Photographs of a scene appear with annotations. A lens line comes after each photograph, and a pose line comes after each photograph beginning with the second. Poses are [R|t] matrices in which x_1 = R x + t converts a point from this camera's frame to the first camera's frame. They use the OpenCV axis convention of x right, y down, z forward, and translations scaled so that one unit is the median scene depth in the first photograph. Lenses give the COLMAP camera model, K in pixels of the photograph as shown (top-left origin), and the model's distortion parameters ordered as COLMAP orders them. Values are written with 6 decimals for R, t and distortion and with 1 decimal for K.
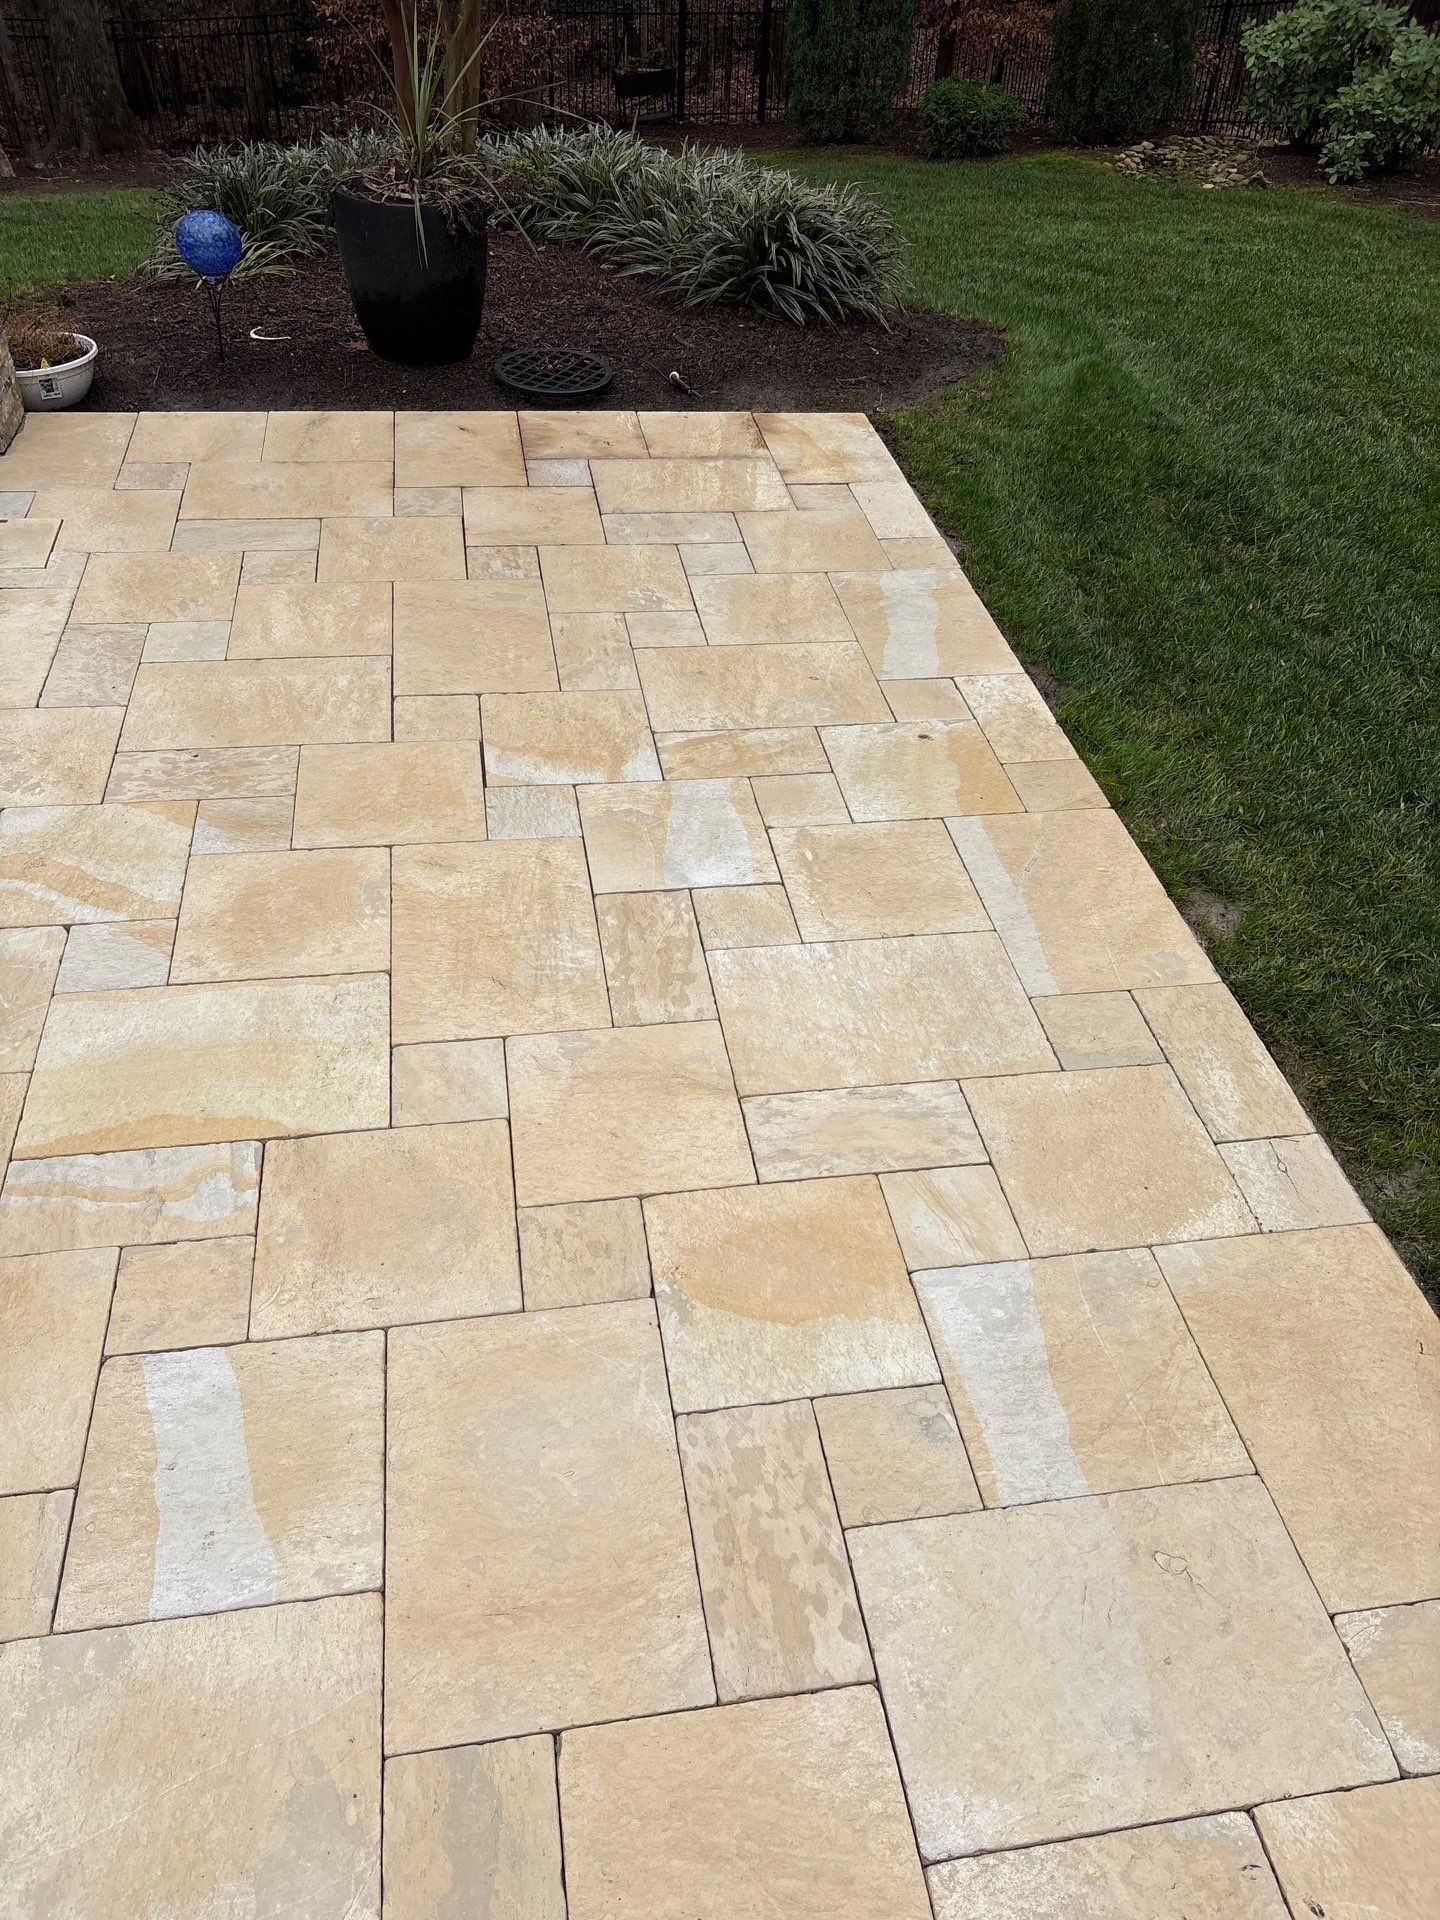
lens RADIAL K [[1435.4, 0, 728.9], [0, 1435.4, 992.7], [0, 0, 1]] dist [0.039577, -0.039634]
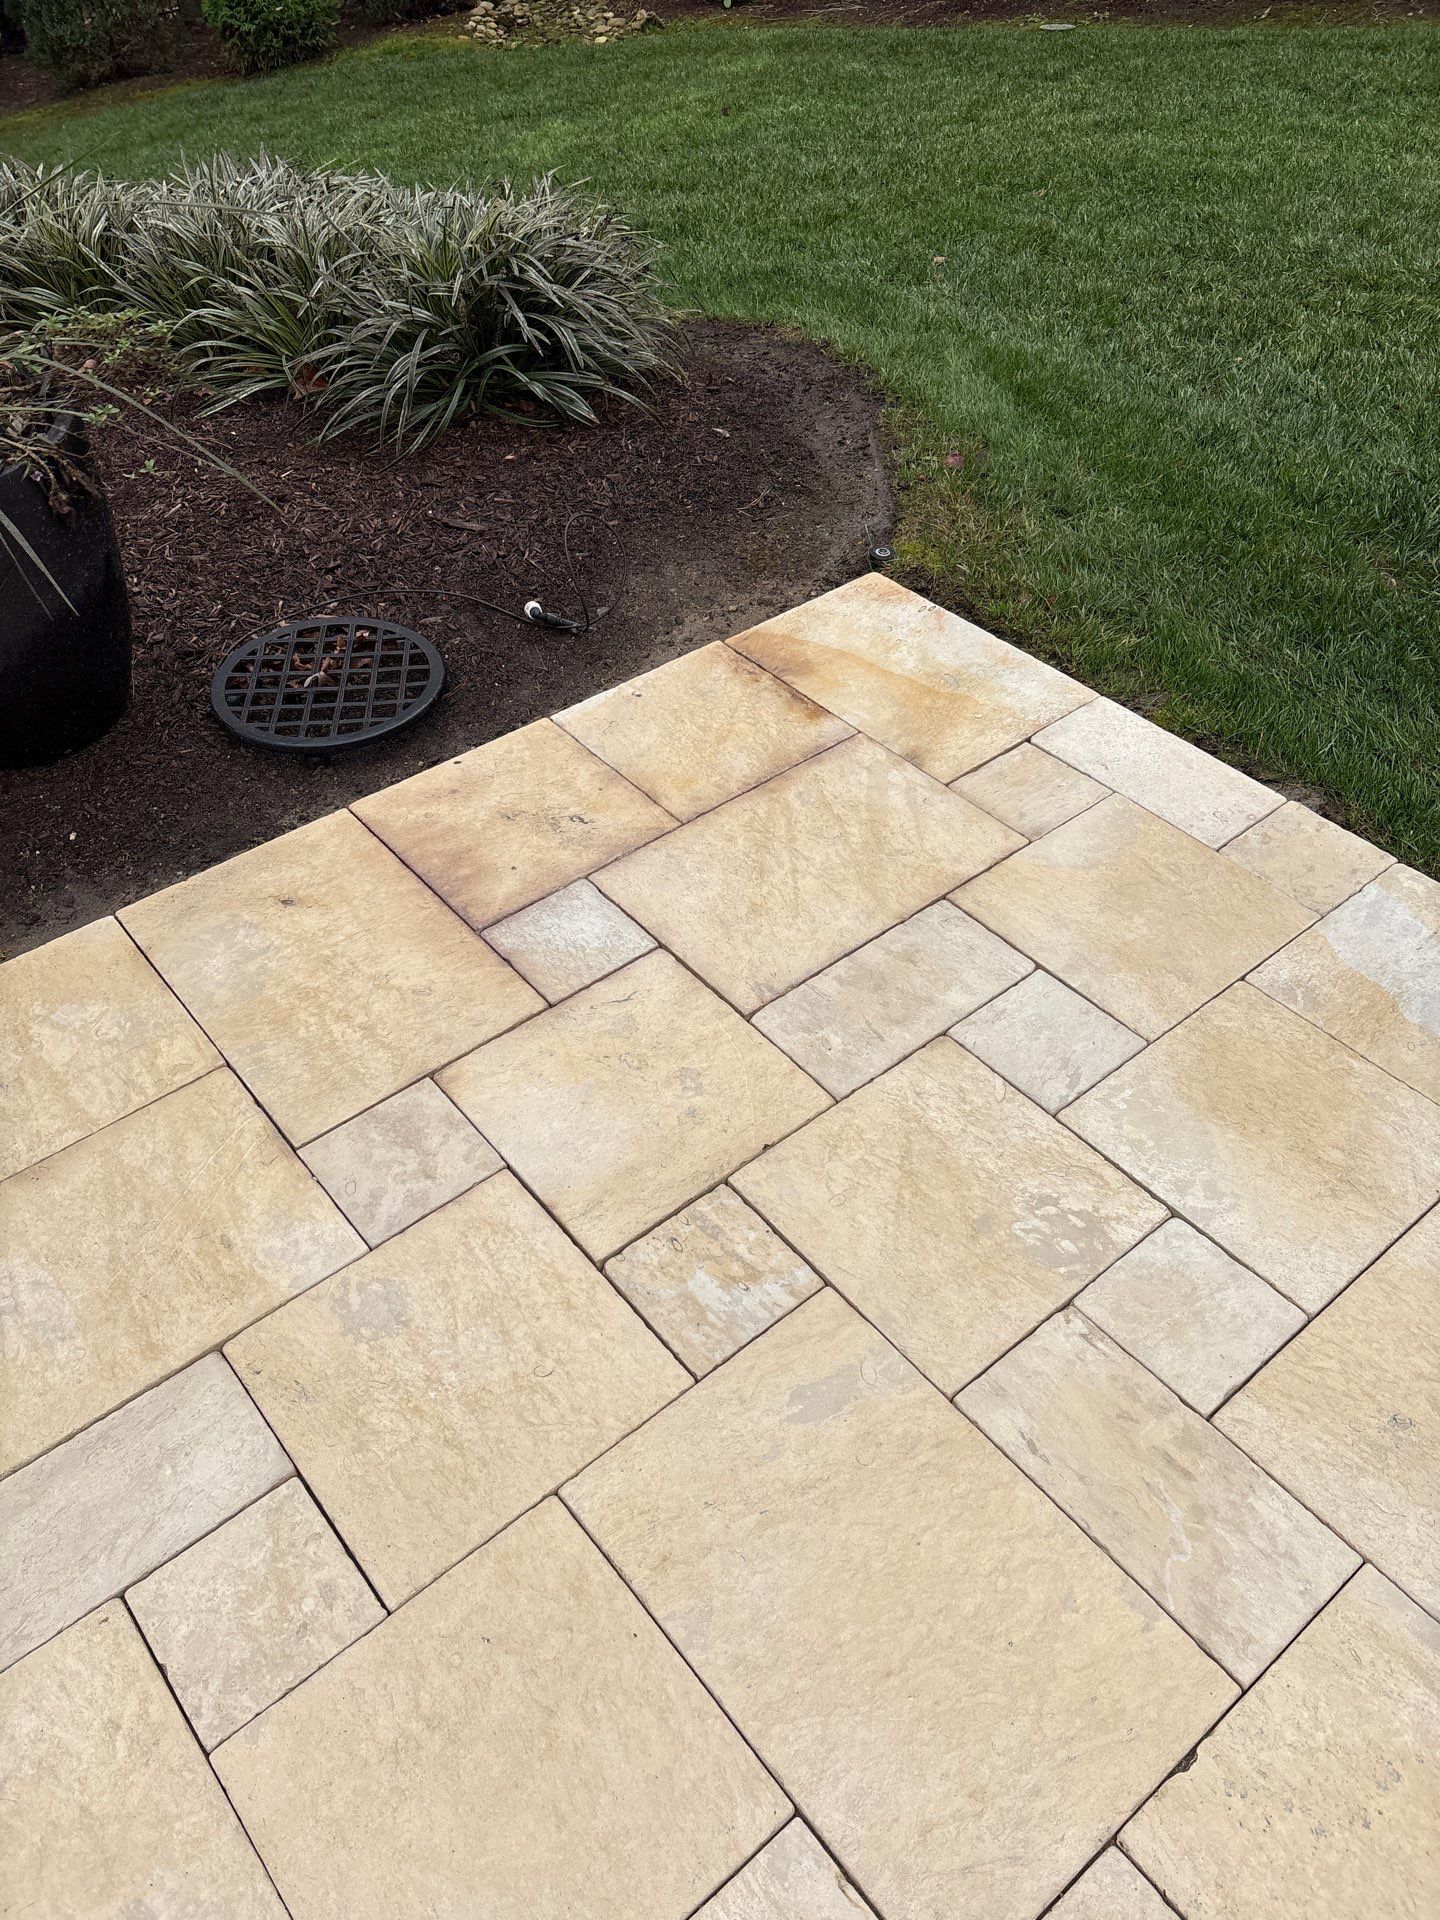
lens RADIAL K [[1451.5, 0, 781.9], [0, 1451.5, 966.5], [0, 0, 1]] dist [0.035957, -0.065485]
pose [[0.857810, -0.404935, 0.316528, -0.190469], [0.385209, 0.914236, 0.125645, -0.341638], [-0.340260, 0.014150, 0.940225, 0.456146]]
